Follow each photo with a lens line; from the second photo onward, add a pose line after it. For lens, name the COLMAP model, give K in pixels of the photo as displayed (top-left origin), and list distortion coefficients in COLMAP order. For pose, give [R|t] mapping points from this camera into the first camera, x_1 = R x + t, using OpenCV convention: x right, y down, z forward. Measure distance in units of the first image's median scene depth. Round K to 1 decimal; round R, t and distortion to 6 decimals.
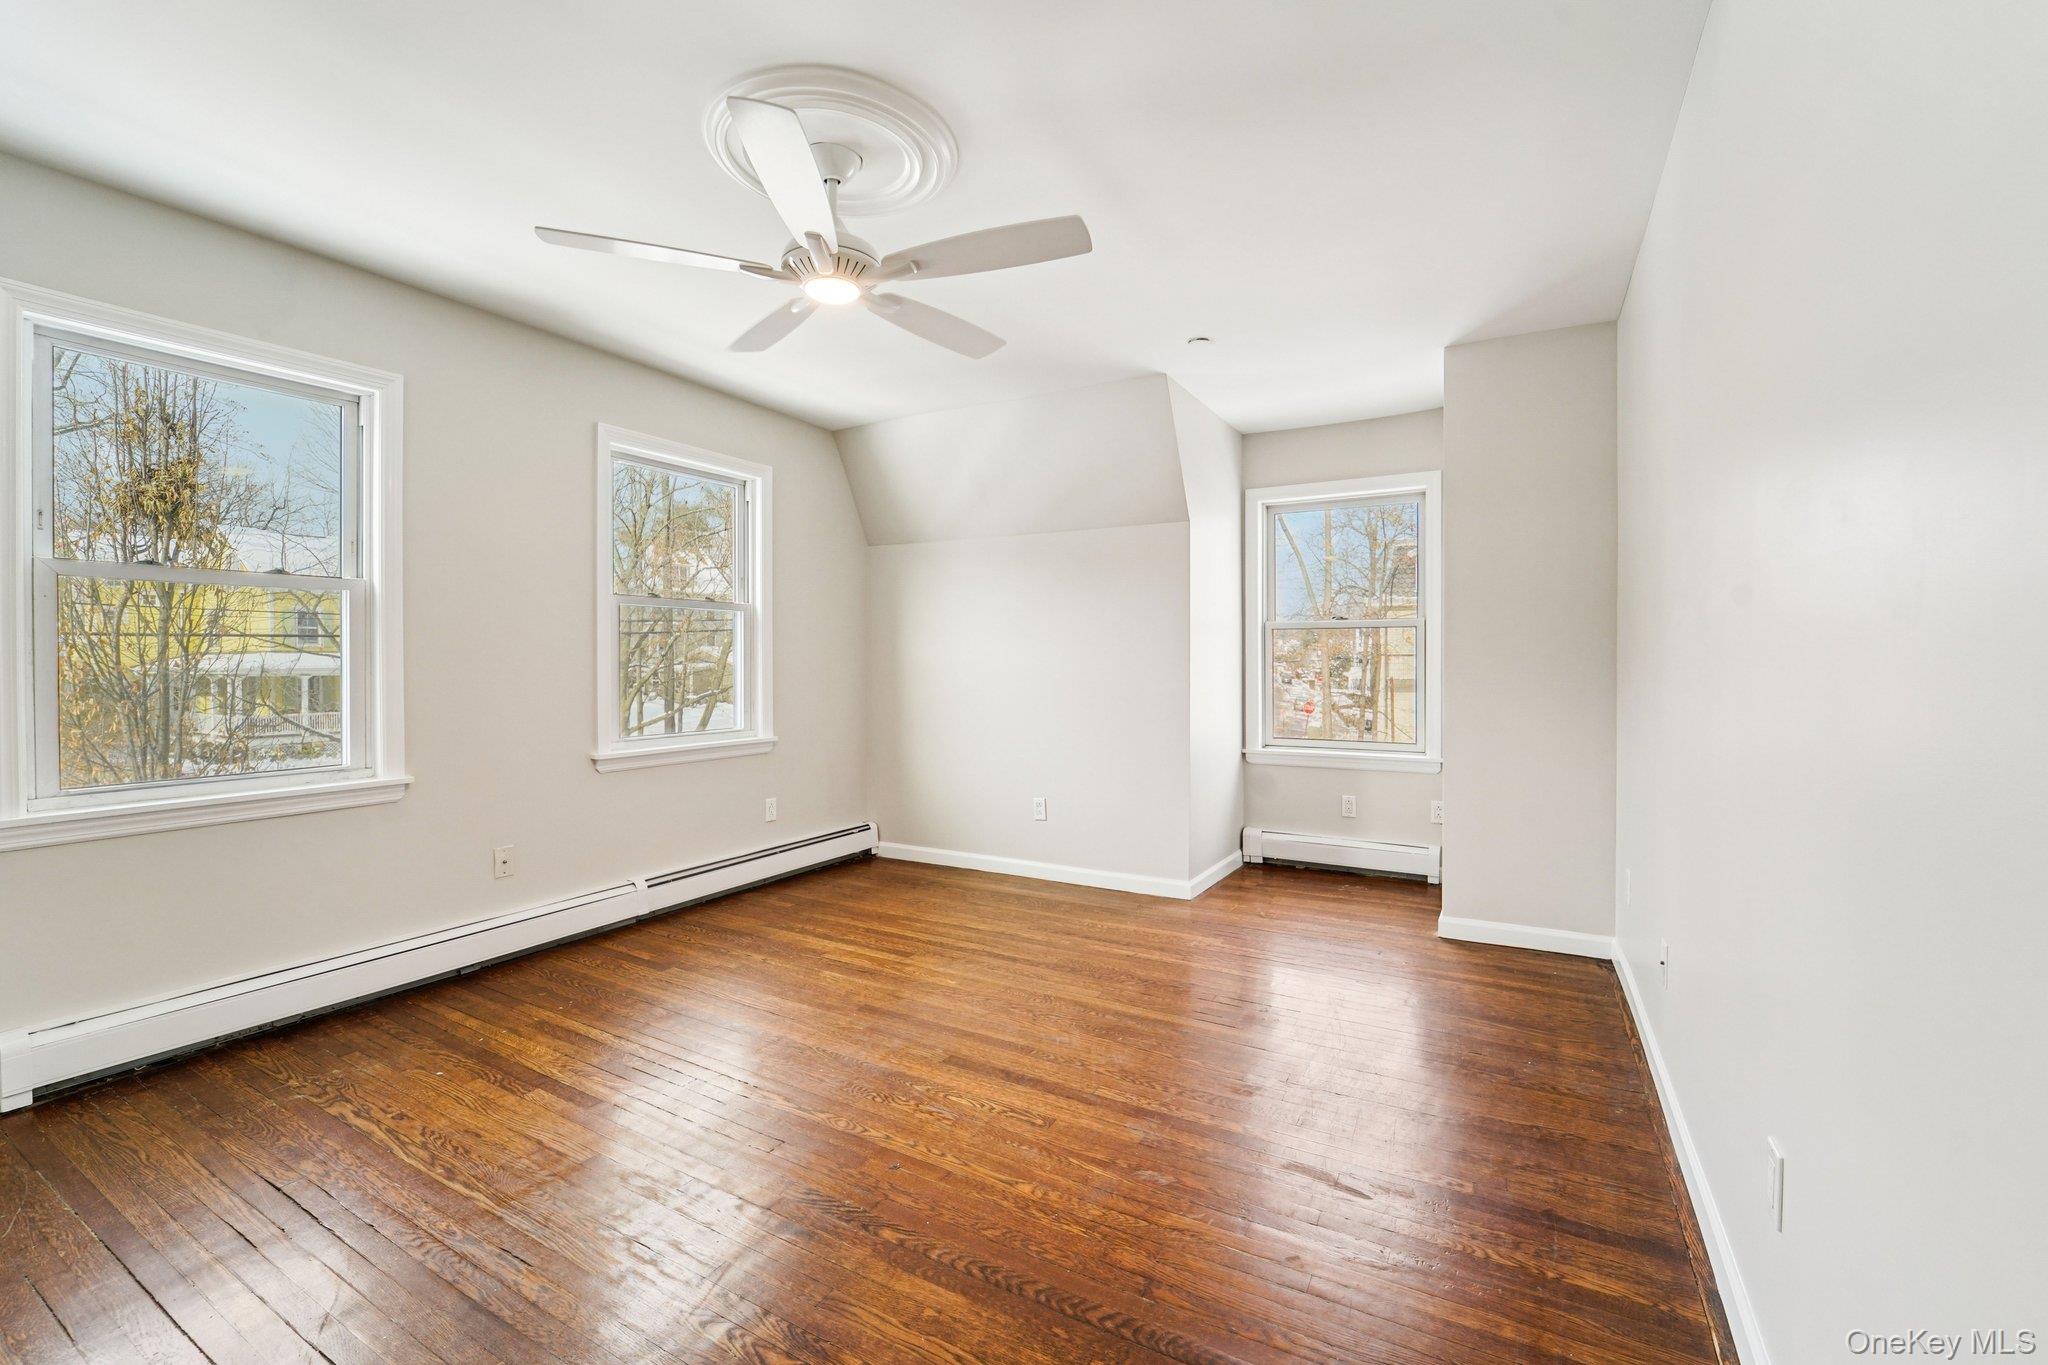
lens RADIAL K [[857.8, 0, 1029.1], [0, 857.8, 655.7], [0, 0, 1]] dist [-0.021766, -0.000130]
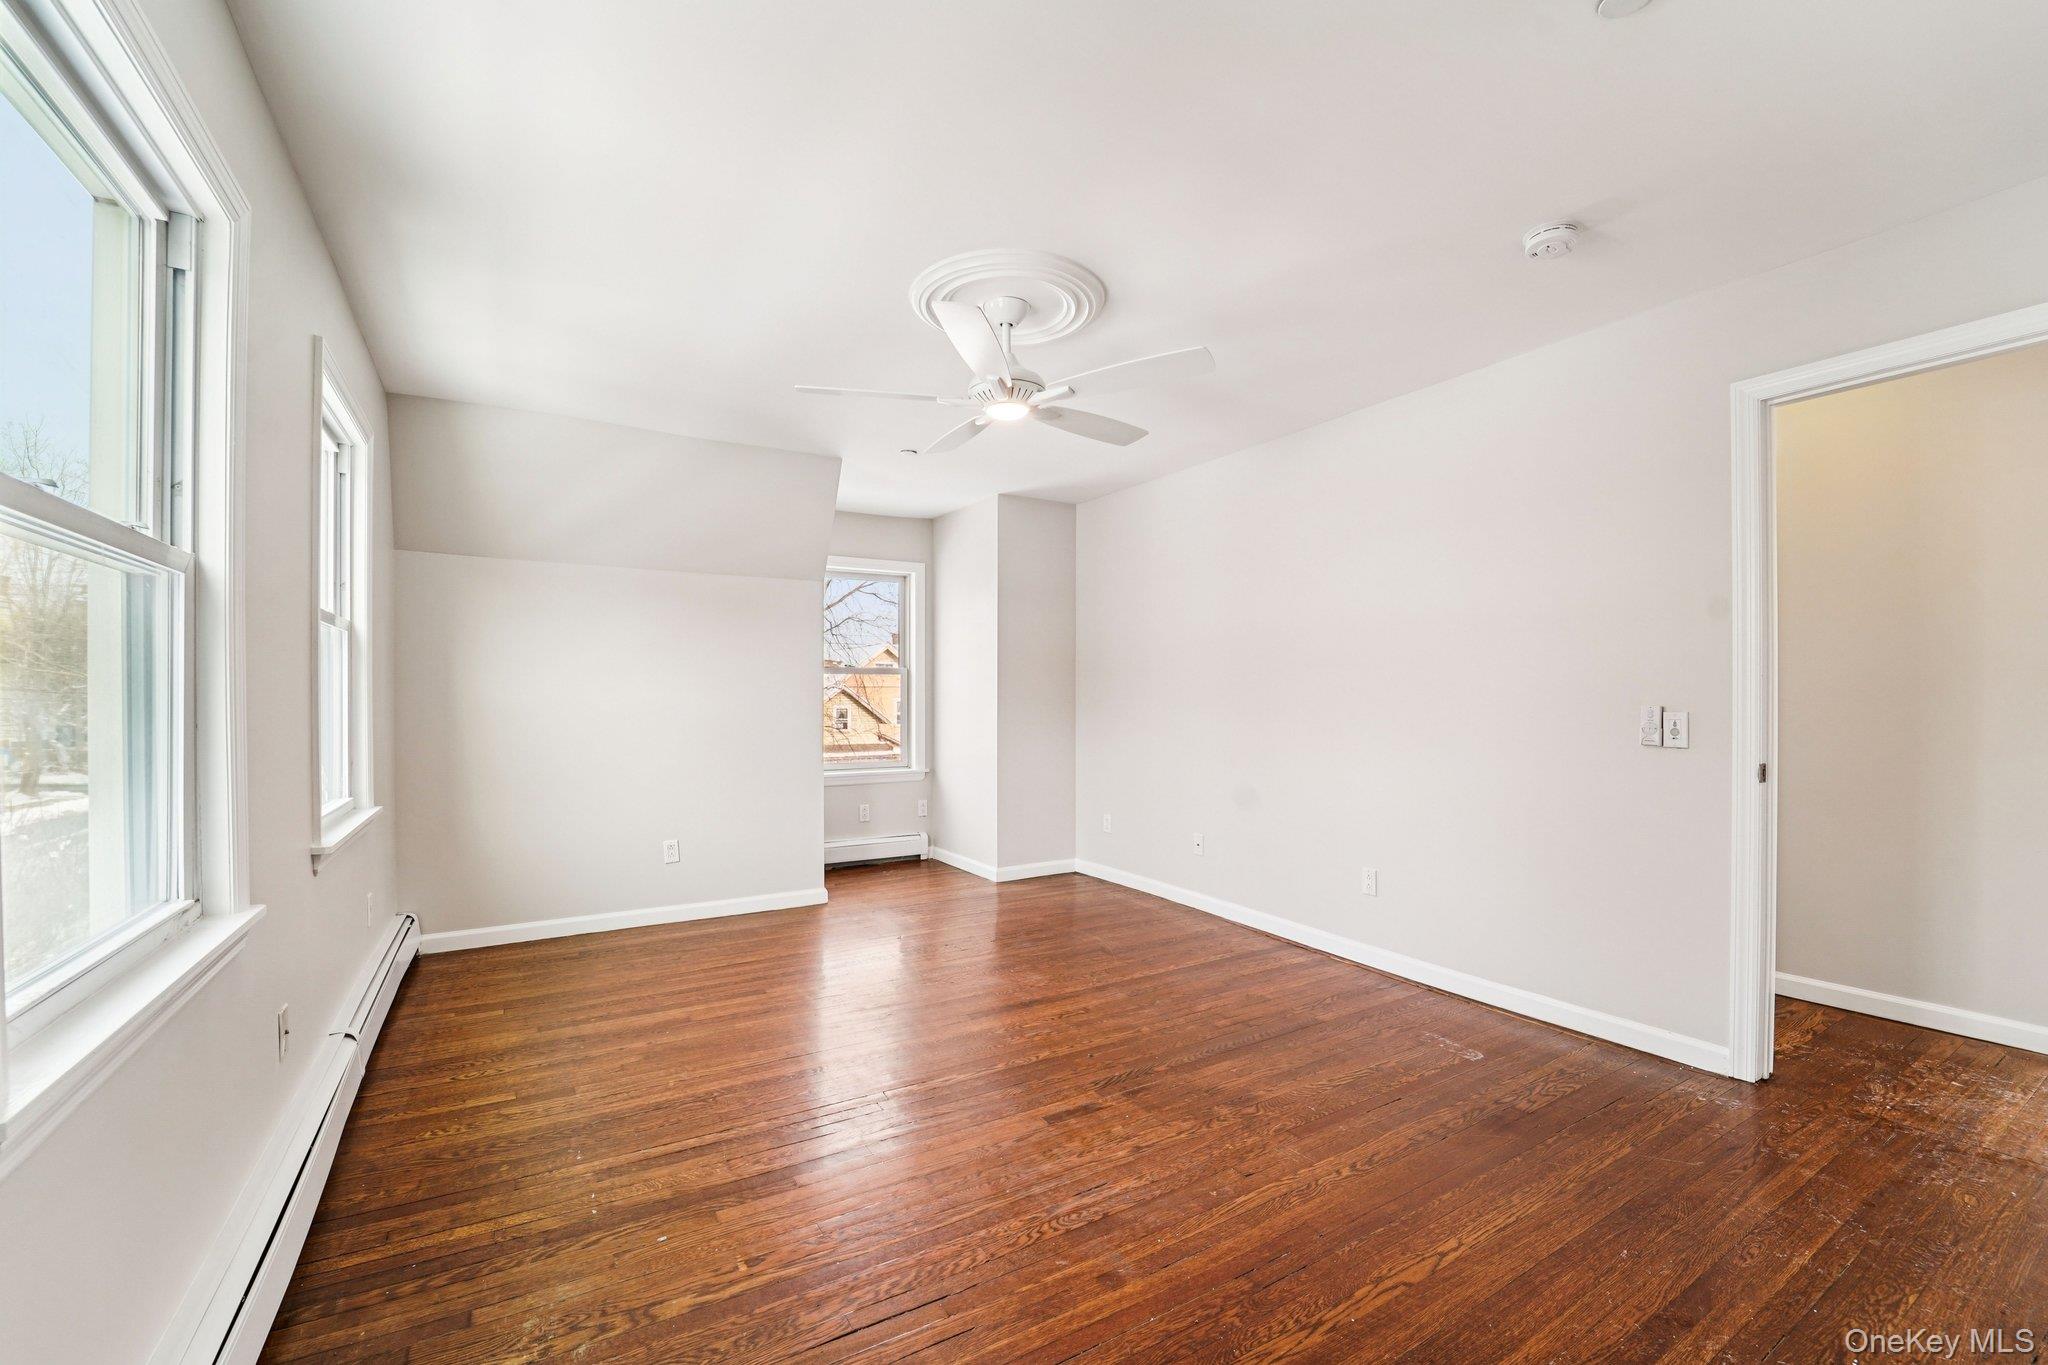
lens RADIAL K [[843.9, 0, 1022.2], [0, 843.9, 685.7], [0, 0, 1]] dist [-0.021499, 0.000047]
pose [[0.488940, 0.012660, 0.872225, -0.889337], [-0.003312, 0.999914, -0.012657, -0.000334], [-0.872311, 0.003300, 0.488940, 0.251528]]
